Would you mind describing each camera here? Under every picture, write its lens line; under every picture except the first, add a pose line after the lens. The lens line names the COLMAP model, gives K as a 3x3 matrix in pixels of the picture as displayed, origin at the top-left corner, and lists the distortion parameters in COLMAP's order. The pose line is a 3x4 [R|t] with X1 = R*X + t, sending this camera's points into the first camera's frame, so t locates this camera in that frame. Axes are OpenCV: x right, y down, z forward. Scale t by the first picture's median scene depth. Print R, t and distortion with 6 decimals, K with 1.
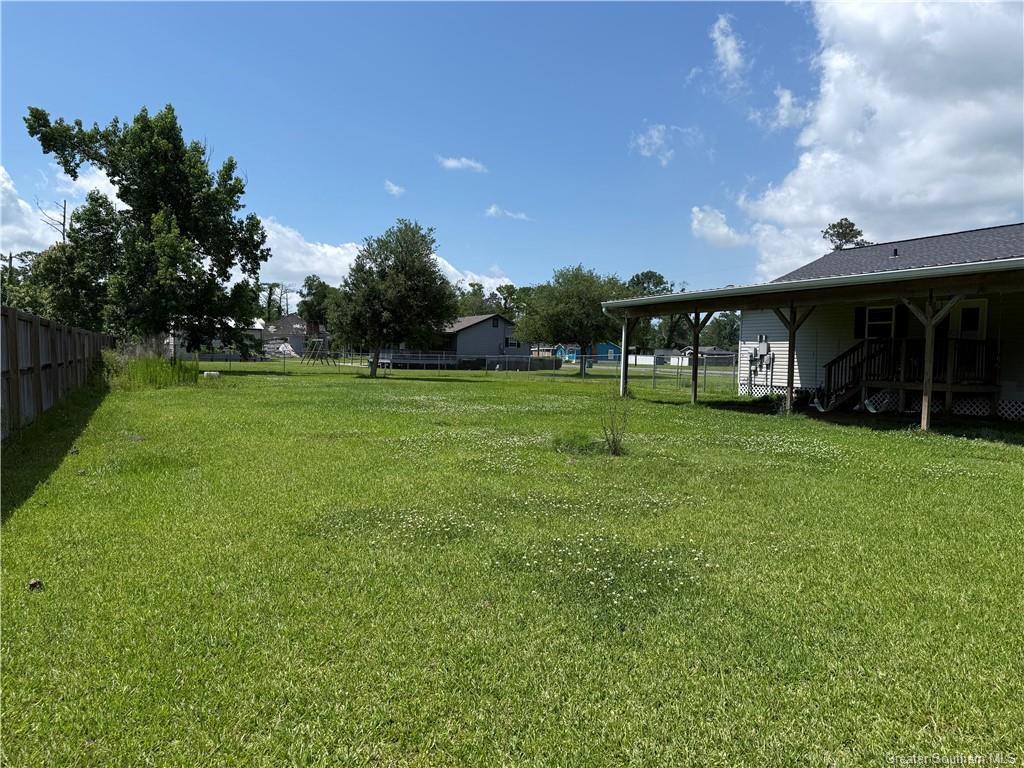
lens RADIAL K [[753.3, 0, 512.0], [0, 753.3, 384.0], [0, 0, 1]] dist [0.153613, -0.000553]
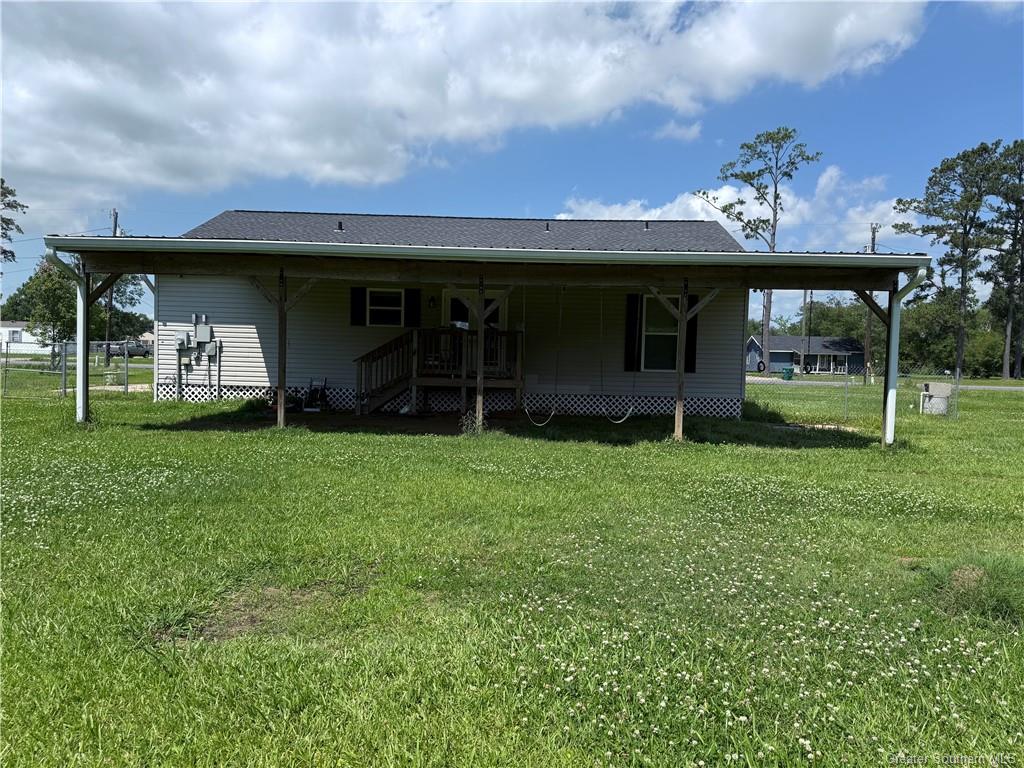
lens RADIAL K [[753.3, 0, 512.0], [0, 753.3, 384.0], [0, 0, 1]] dist [0.153613, -0.000553]
pose [[0.473253, -0.048518, 0.879589, -0.186537], [0.022974, 0.998822, 0.042734, -0.026483], [-0.880627, -0.000017, 0.473811, 0.463587]]
